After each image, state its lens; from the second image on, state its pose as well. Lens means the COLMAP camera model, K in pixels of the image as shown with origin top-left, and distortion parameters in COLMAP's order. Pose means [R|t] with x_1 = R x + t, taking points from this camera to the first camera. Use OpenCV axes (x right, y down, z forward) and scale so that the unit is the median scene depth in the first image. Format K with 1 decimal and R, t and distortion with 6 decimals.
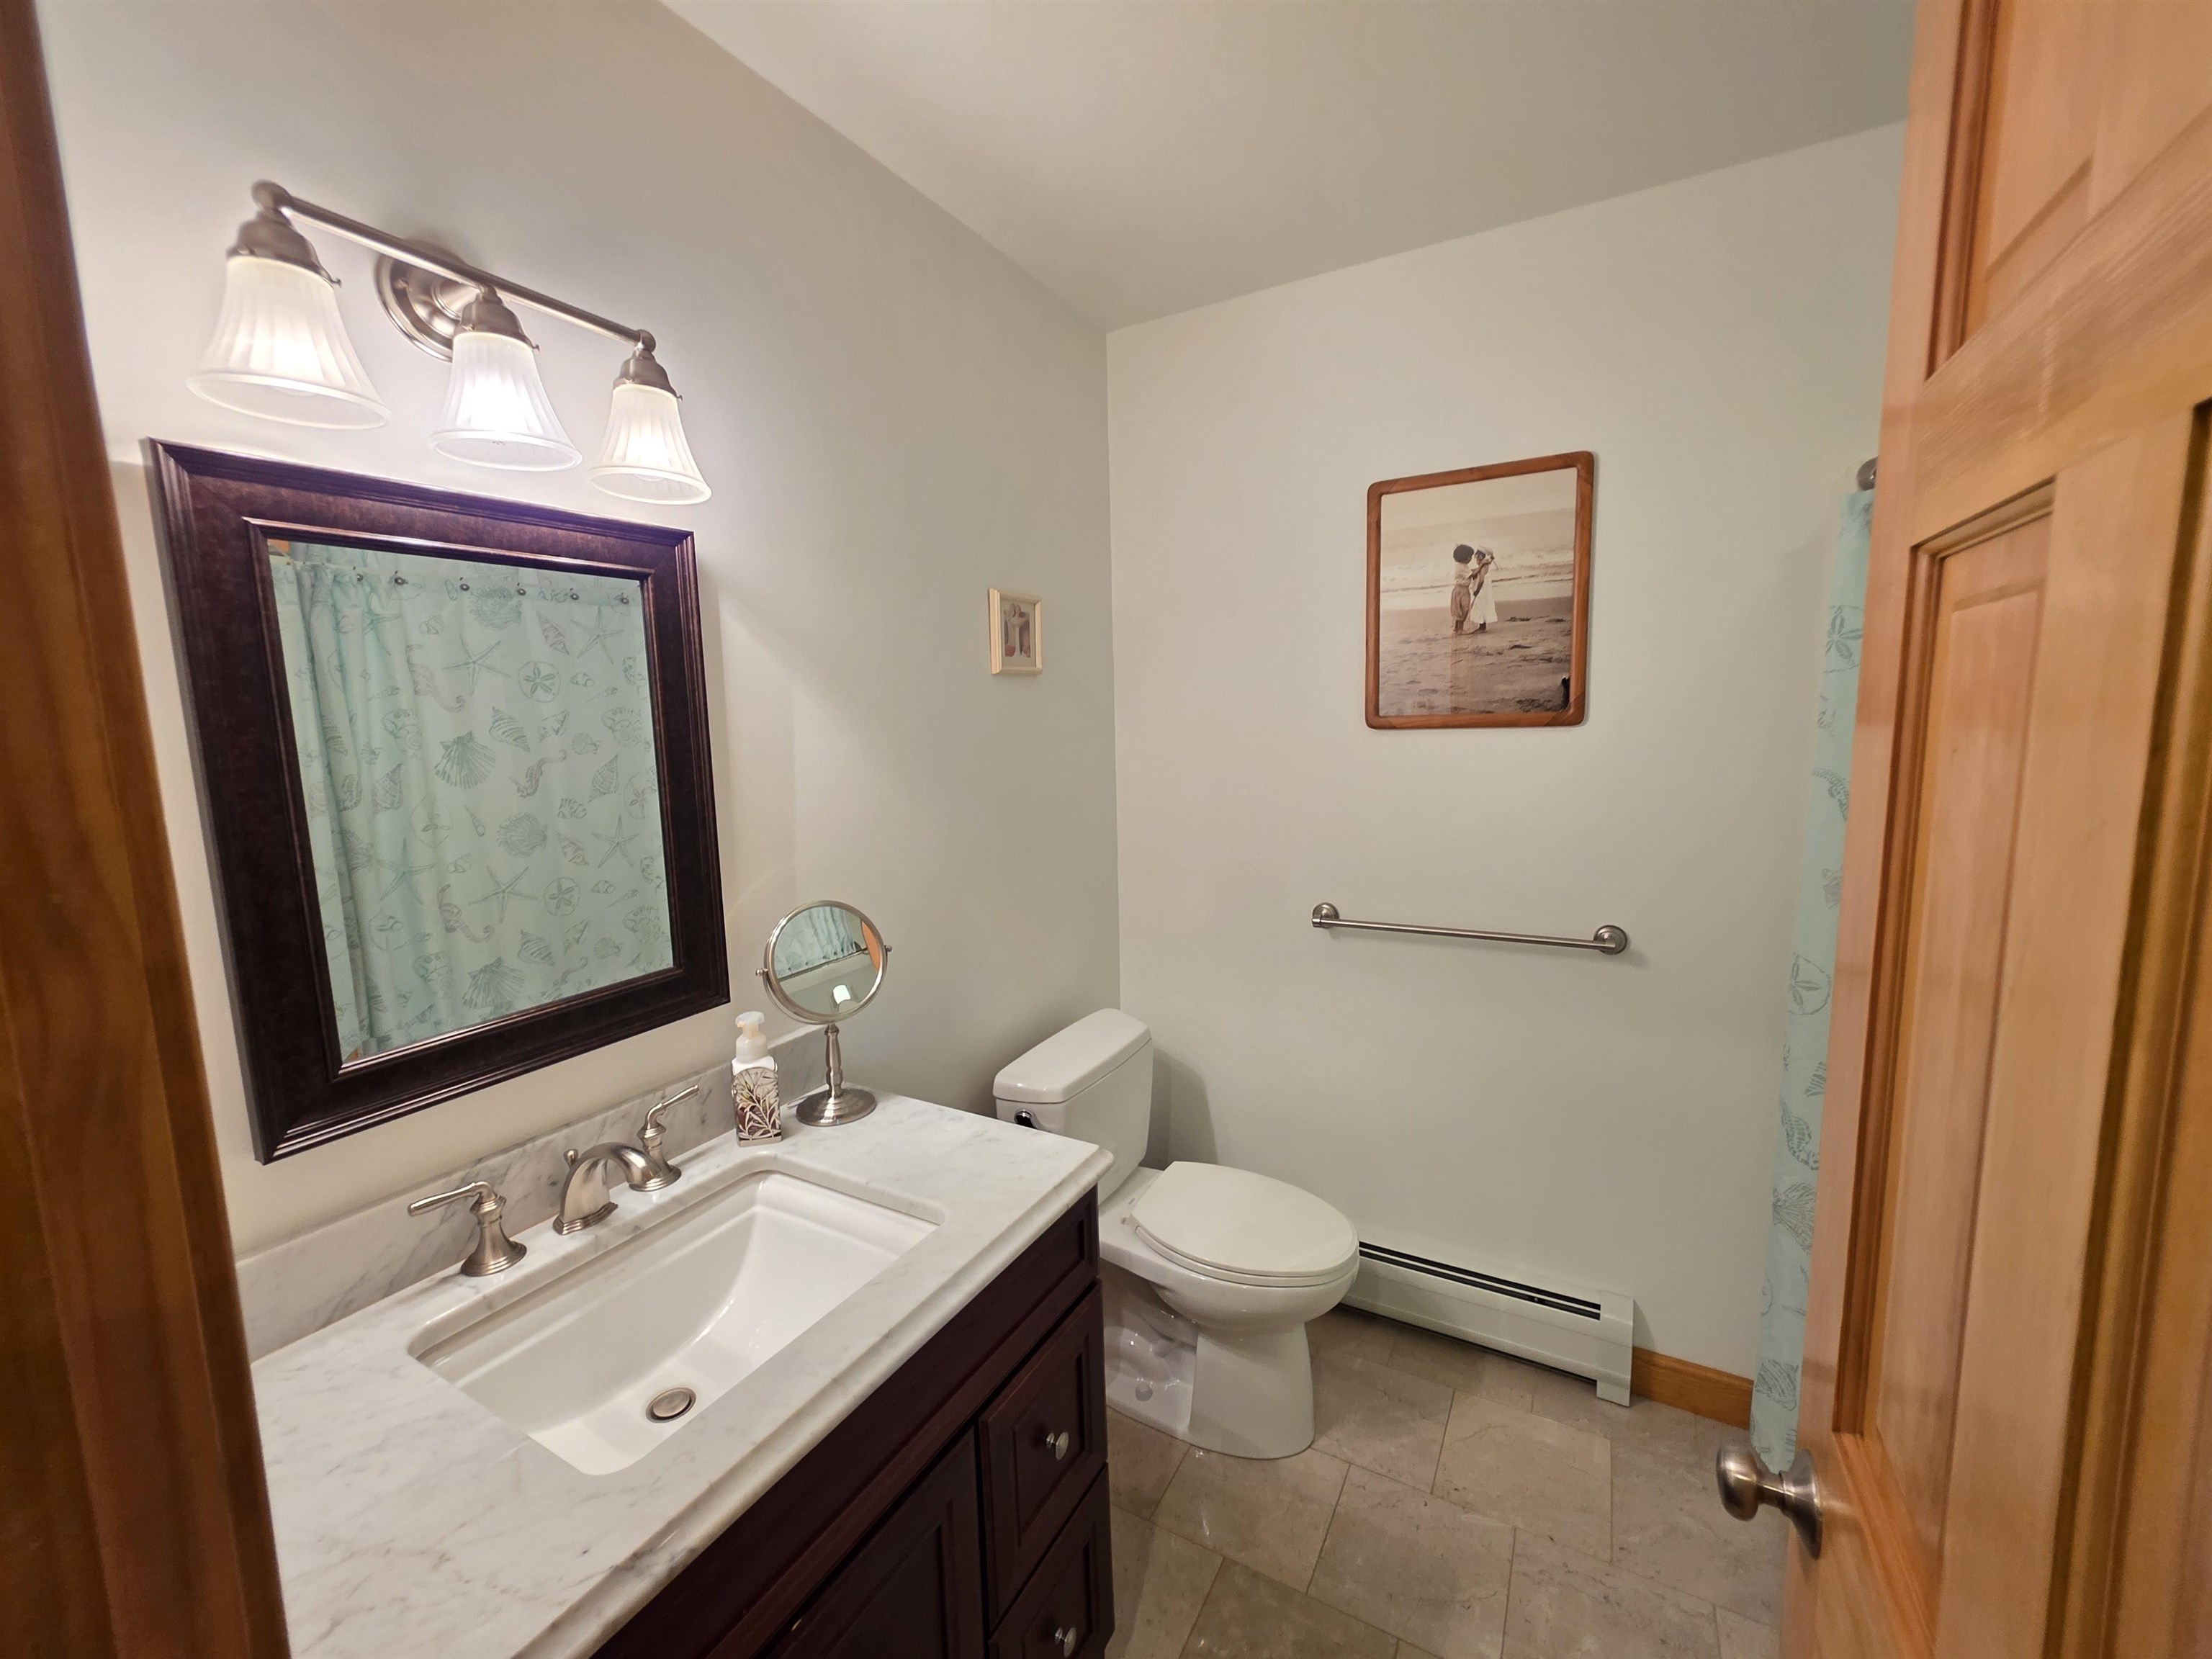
lens RADIAL K [[883.0, 0, 1113.5], [0, 883.0, 825.6], [0, 0, 1]] dist [0.001521, 0.000498]
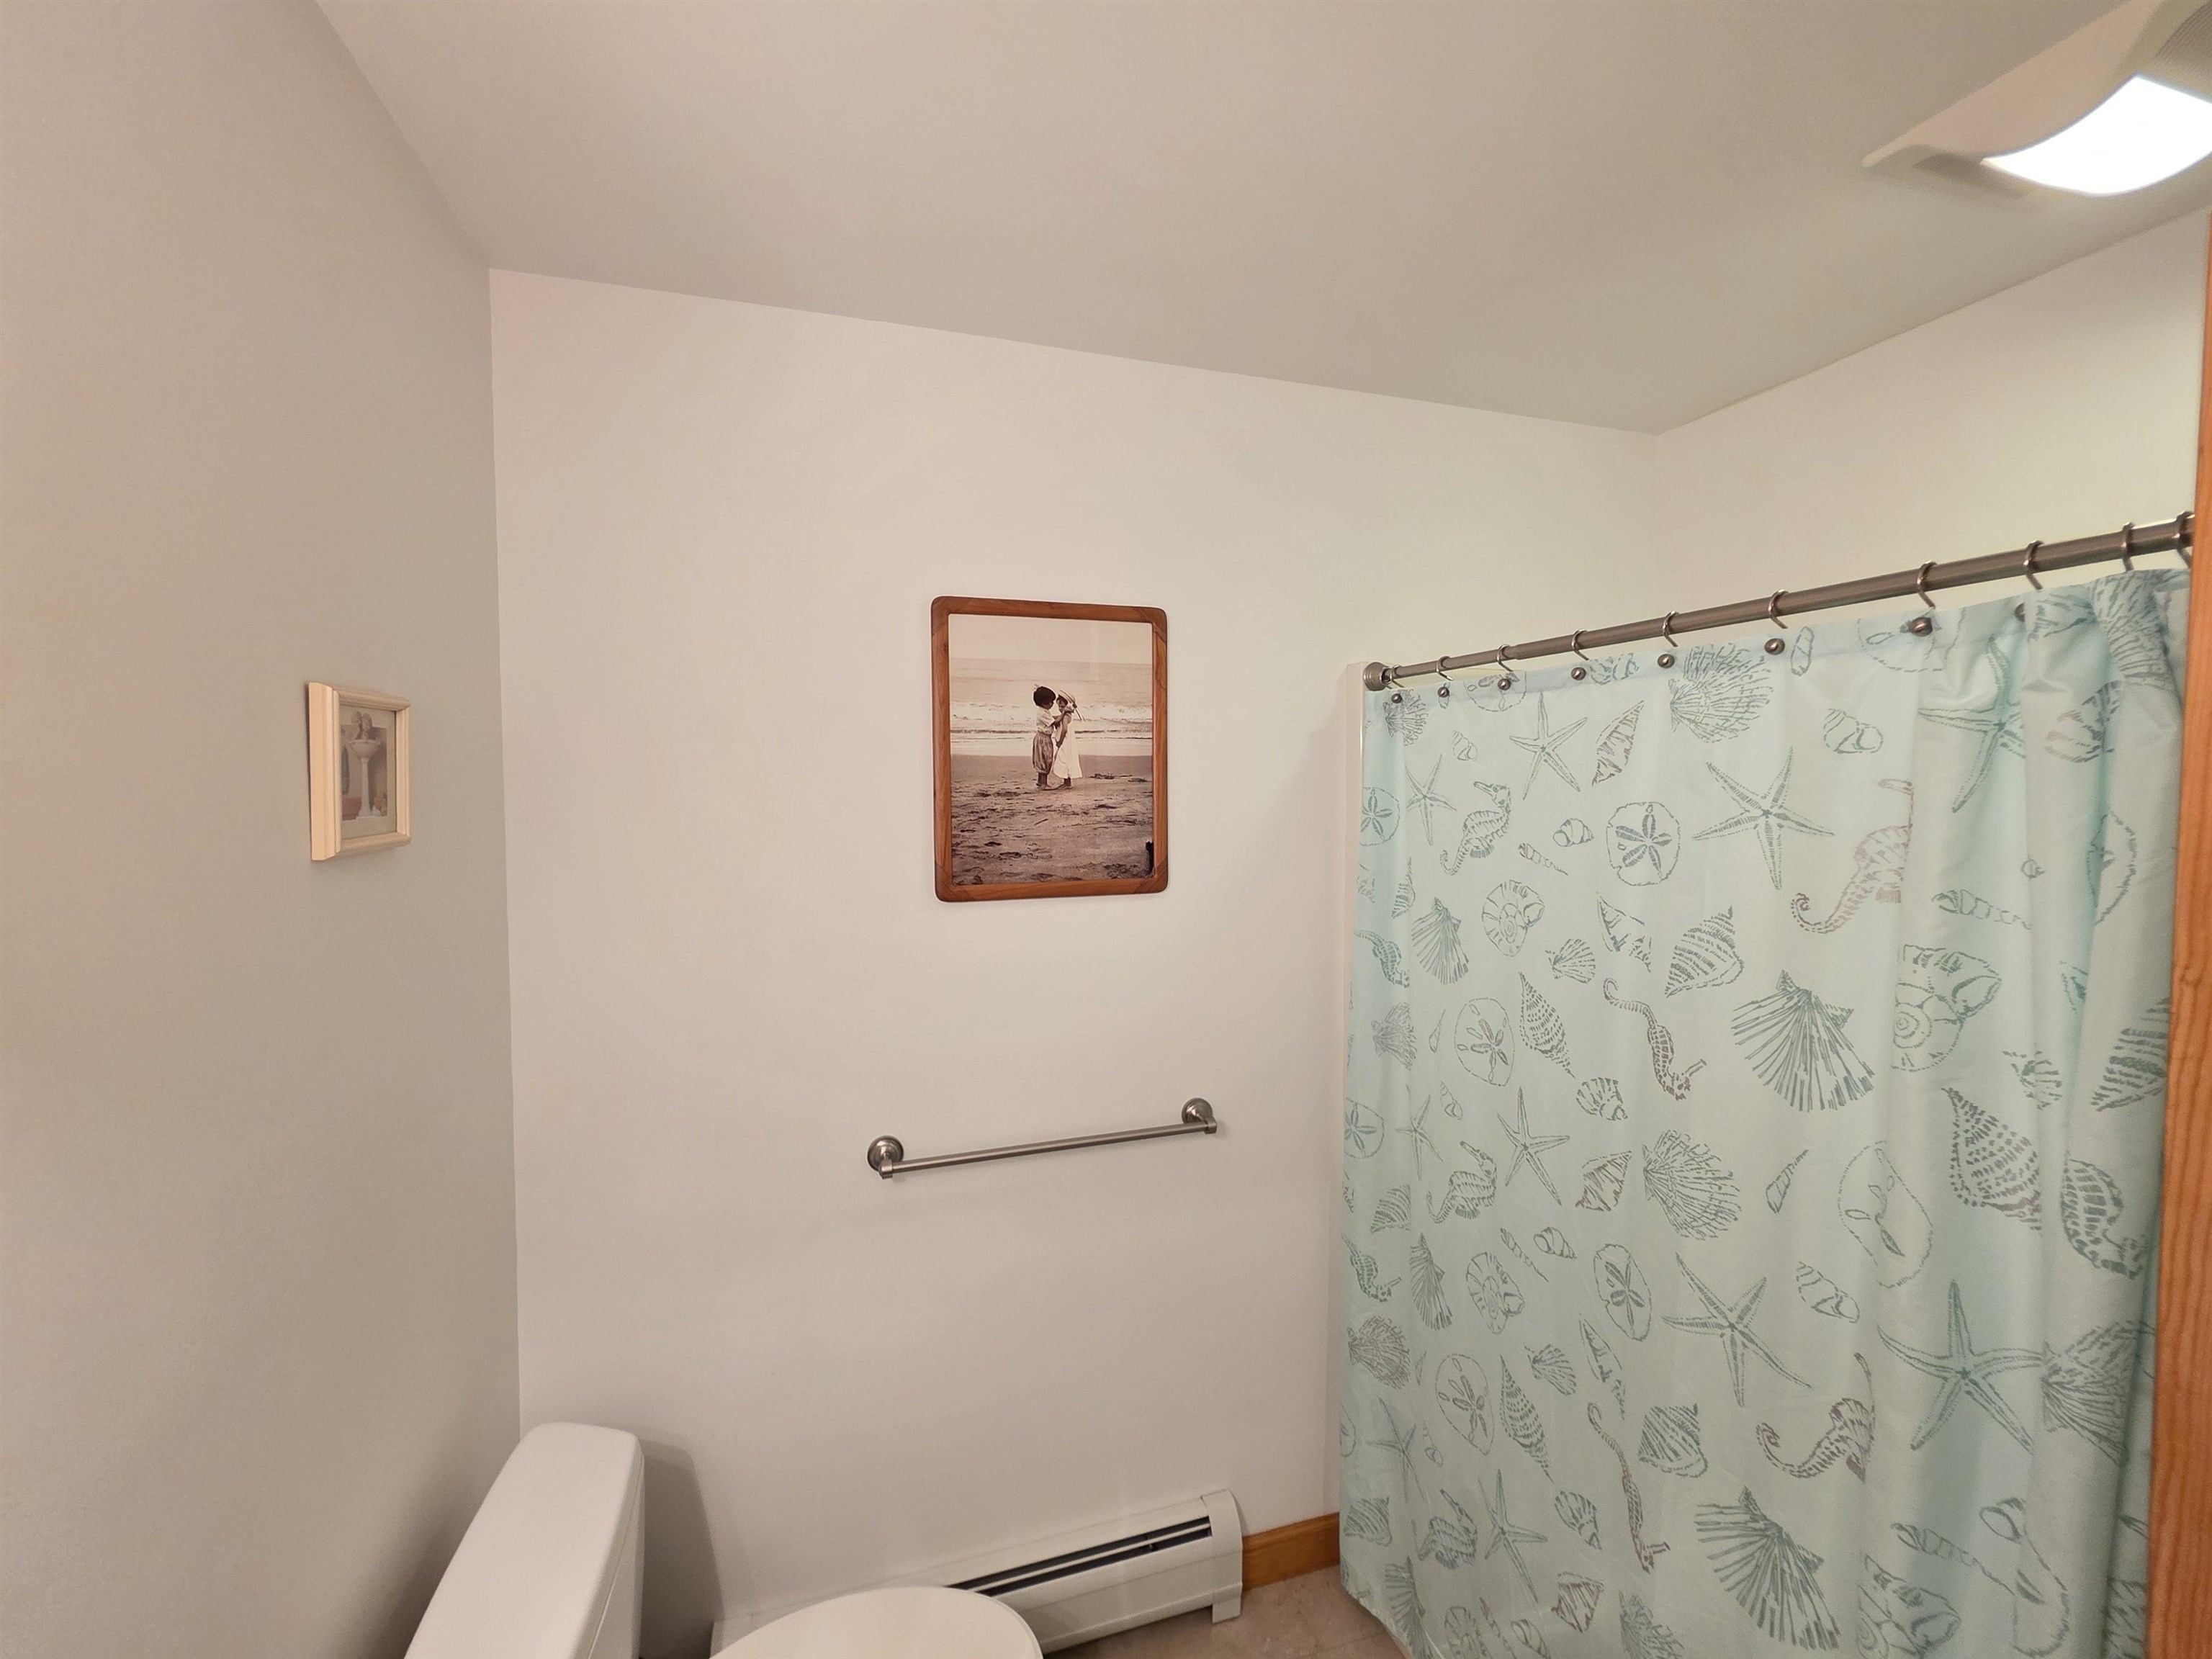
lens RADIAL K [[883.0, 0, 1103.9], [0, 883.0, 822.3], [0, 0, 1]] dist [0.001521, 0.000498]
pose [[0.699404, -0.010118, 0.714655, -0.179223], [0.077608, 0.995063, -0.061864, -0.130581], [-0.710500, 0.098731, 0.696736, 0.376818]]
